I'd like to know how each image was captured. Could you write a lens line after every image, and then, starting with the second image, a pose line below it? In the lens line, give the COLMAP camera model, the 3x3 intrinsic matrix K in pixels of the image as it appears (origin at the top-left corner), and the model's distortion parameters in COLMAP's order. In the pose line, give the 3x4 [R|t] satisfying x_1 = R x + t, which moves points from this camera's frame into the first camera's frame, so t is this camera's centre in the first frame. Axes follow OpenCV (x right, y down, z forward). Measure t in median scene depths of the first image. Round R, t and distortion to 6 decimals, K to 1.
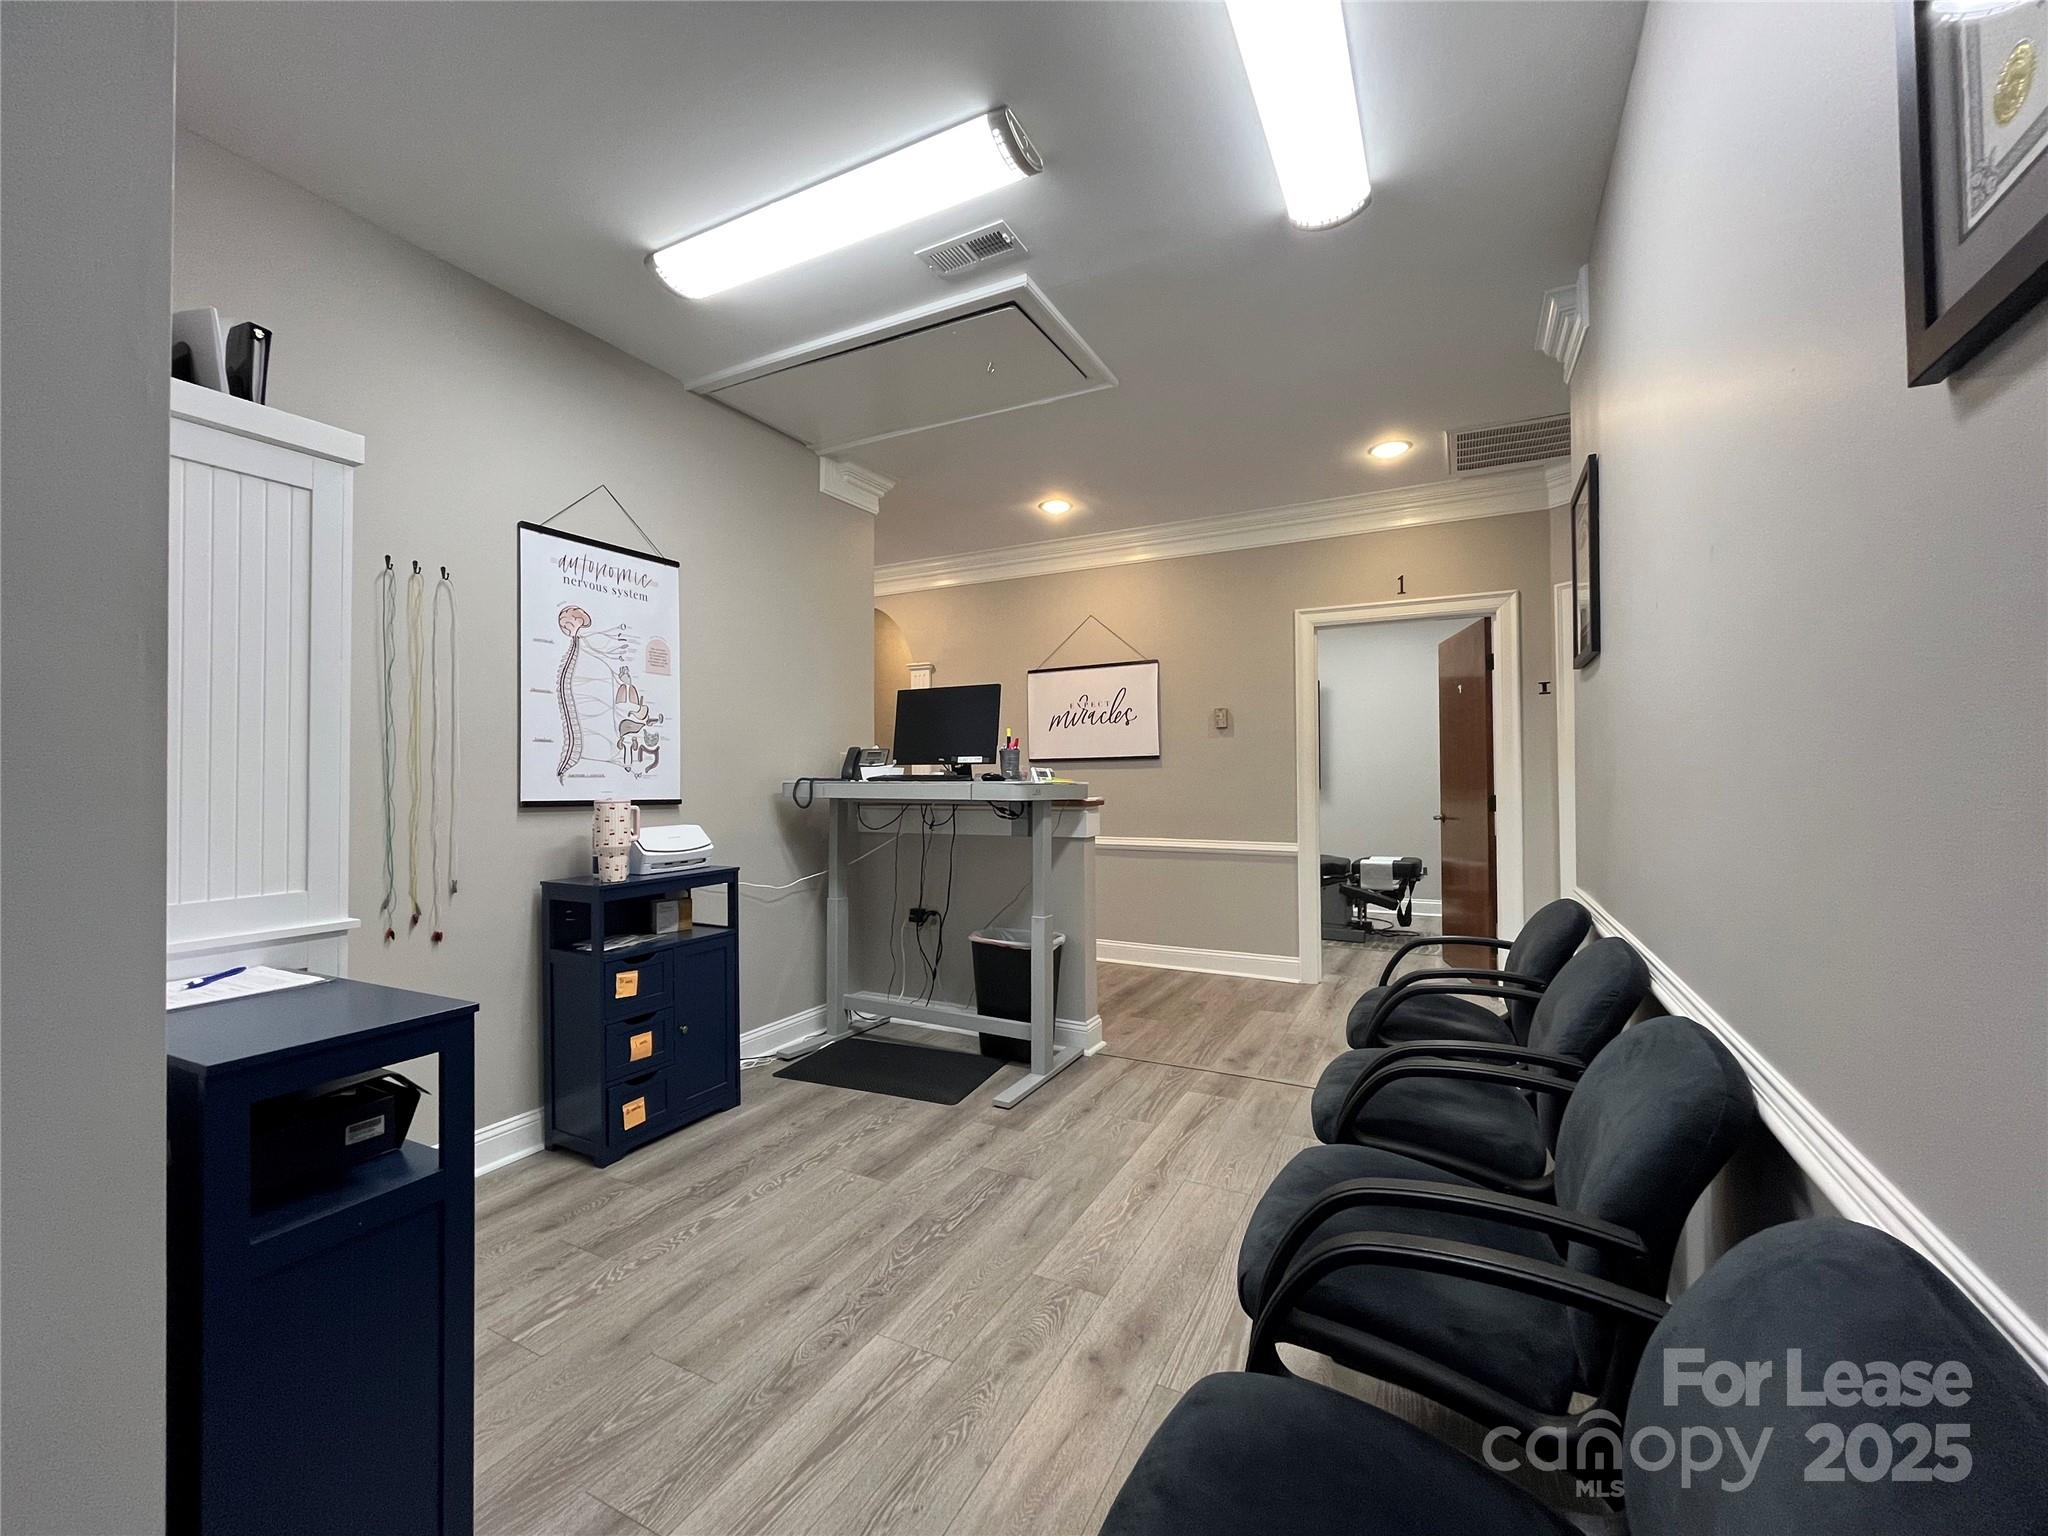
lens RADIAL K [[824.4, 0, 1024.5], [0, 824.4, 767.3], [0, 0, 1]] dist [-0.005819, 0.000139]
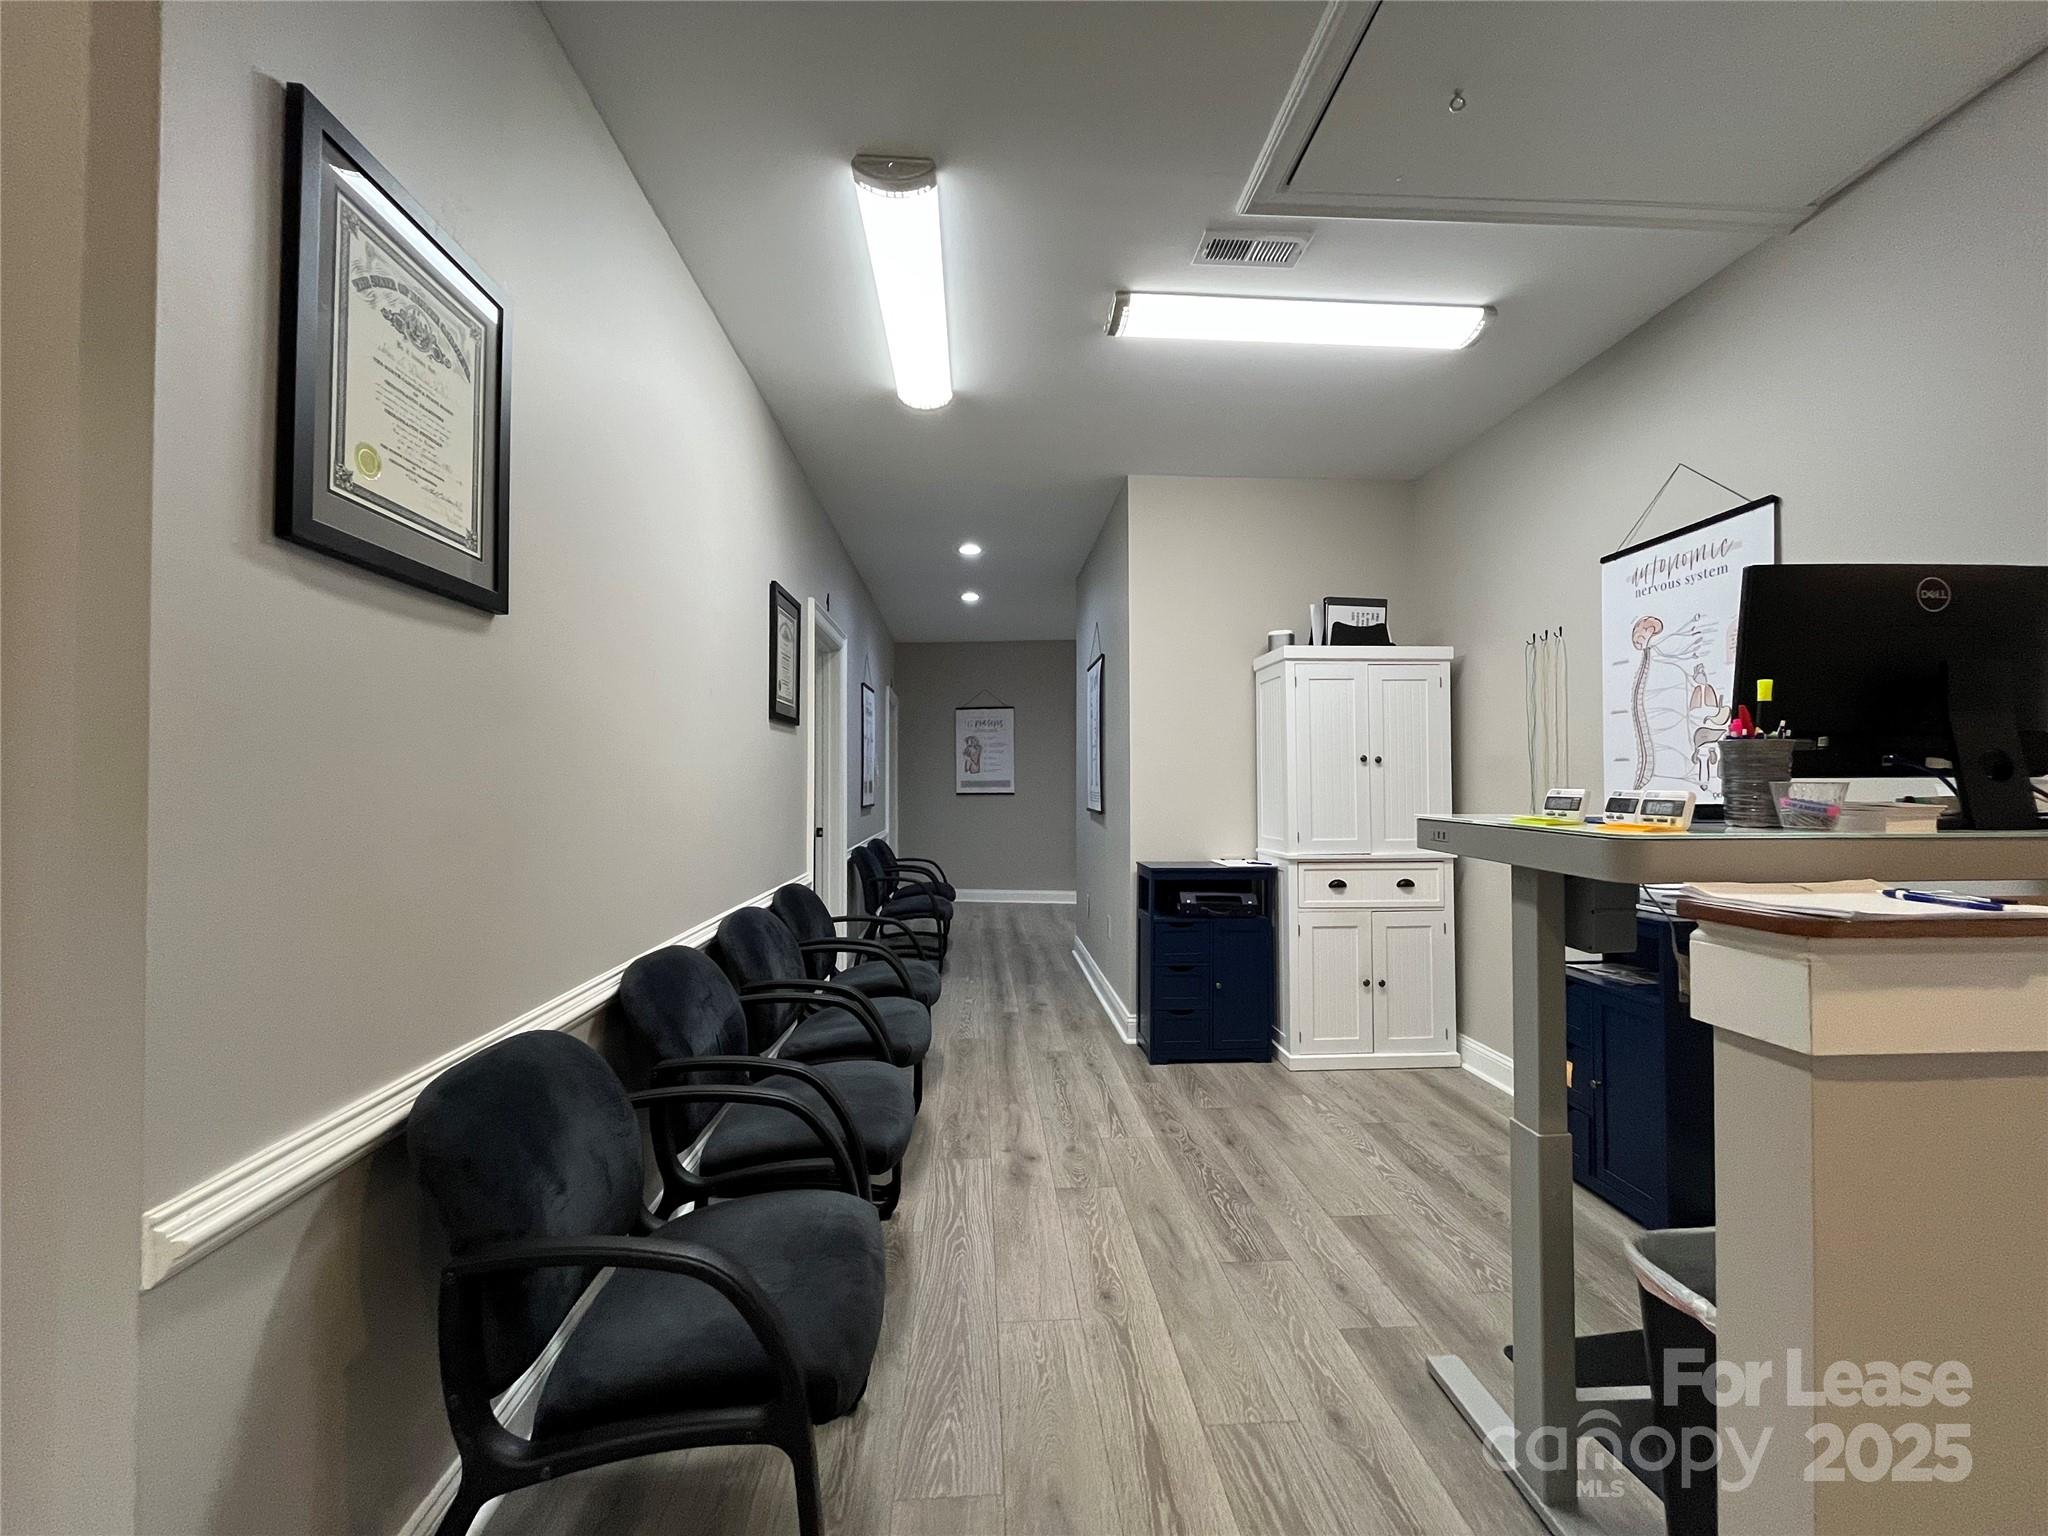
lens RADIAL K [[824.4, 0, 1021.9], [0, 824.4, 768.4], [0, 0, 1]] dist [-0.005819, 0.000139]
pose [[-0.857544, -0.004403, -0.514391, 0.611347], [0.011606, 0.999543, -0.027905, -0.002085], [0.514279, -0.029900, -0.857102, 1.564424]]
